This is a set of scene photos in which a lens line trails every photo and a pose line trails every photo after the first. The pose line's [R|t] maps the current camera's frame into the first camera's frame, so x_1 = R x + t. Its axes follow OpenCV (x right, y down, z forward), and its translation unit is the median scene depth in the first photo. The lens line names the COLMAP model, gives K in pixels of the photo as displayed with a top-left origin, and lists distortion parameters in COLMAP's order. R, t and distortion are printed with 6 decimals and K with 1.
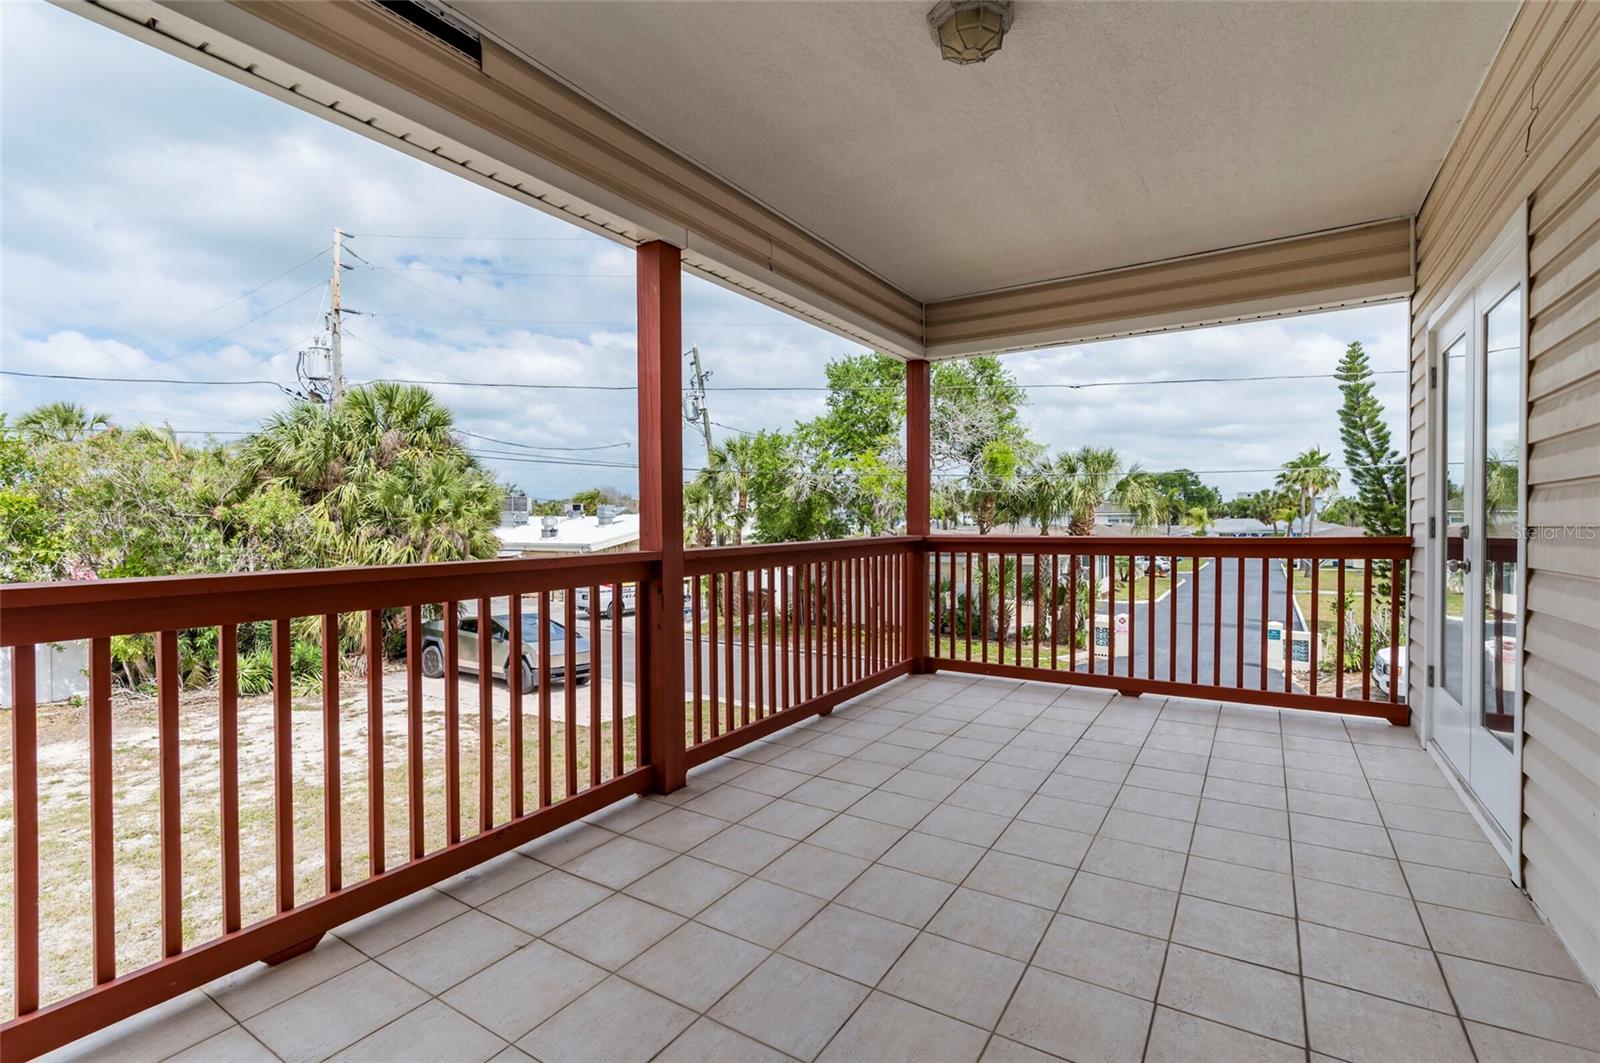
lens RADIAL K [[719.4, 0, 799.1], [0, 719.4, 525.8], [0, 0, 1]] dist [-0.000473, -0.000554]
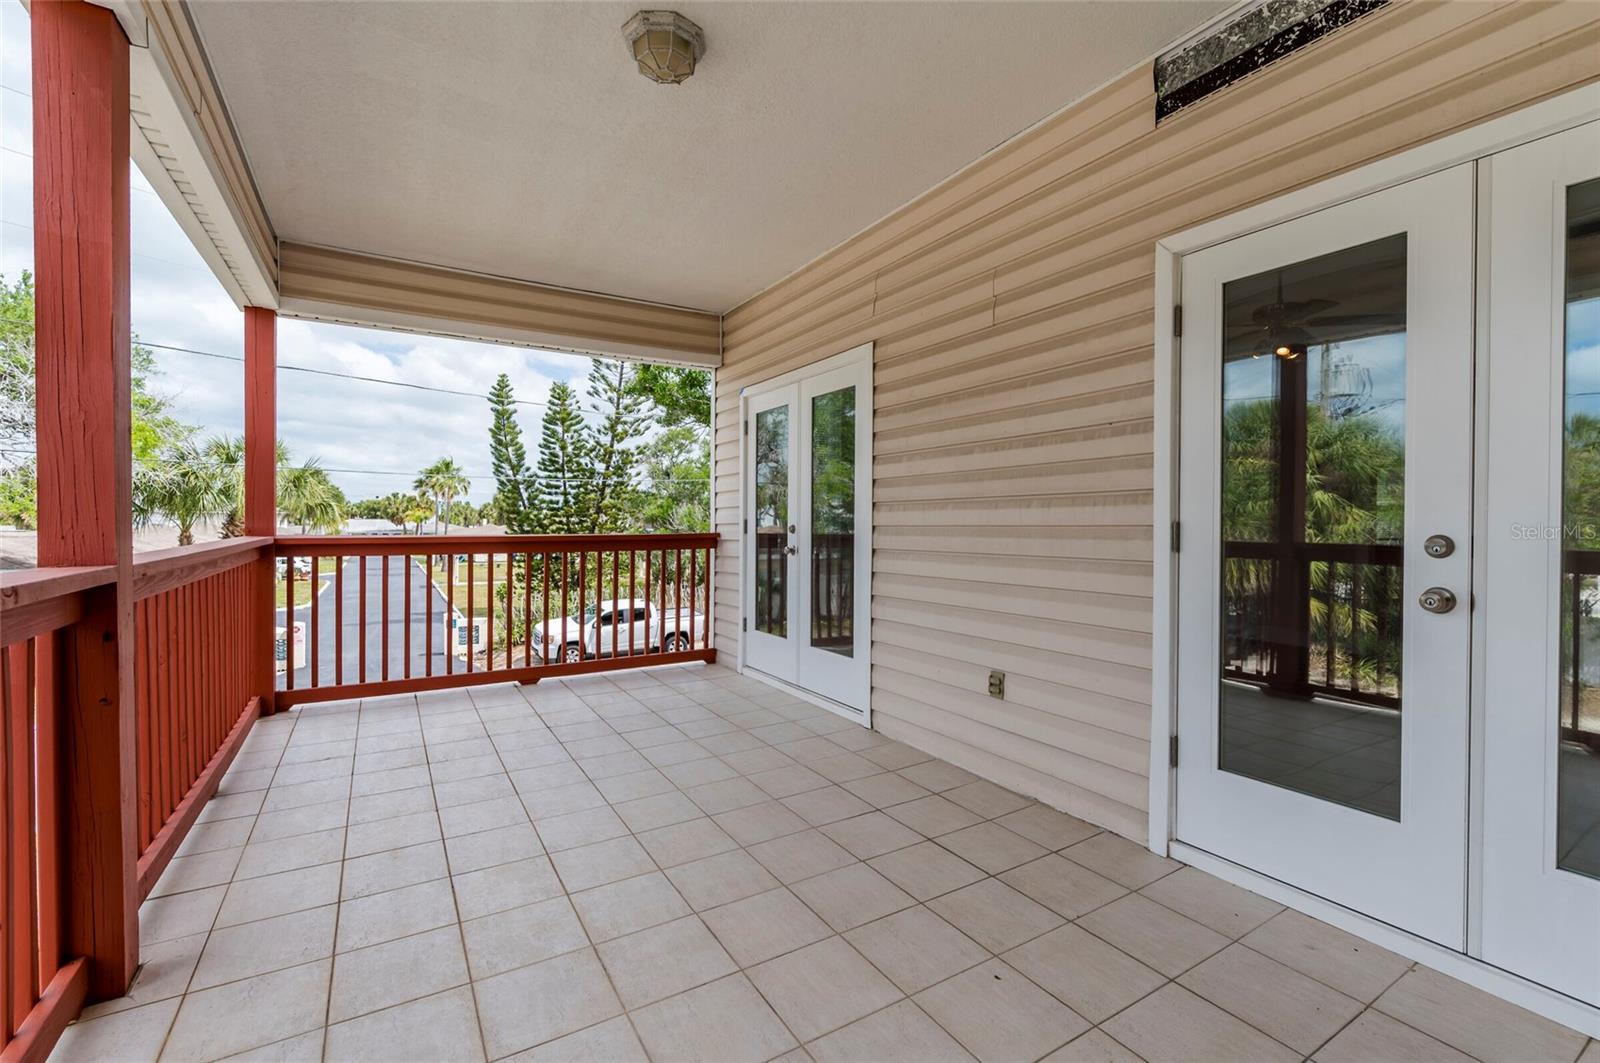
lens RADIAL K [[695.1, 0, 797.5], [0, 695.1, 529.8], [0, 0, 1]] dist [-0.002800, -0.000043]
pose [[0.447623, -0.002926, 0.894218, -0.374385], [-0.002045, 0.999989, 0.004296, 0.002430], [-0.894220, -0.003752, 0.447612, 0.239981]]
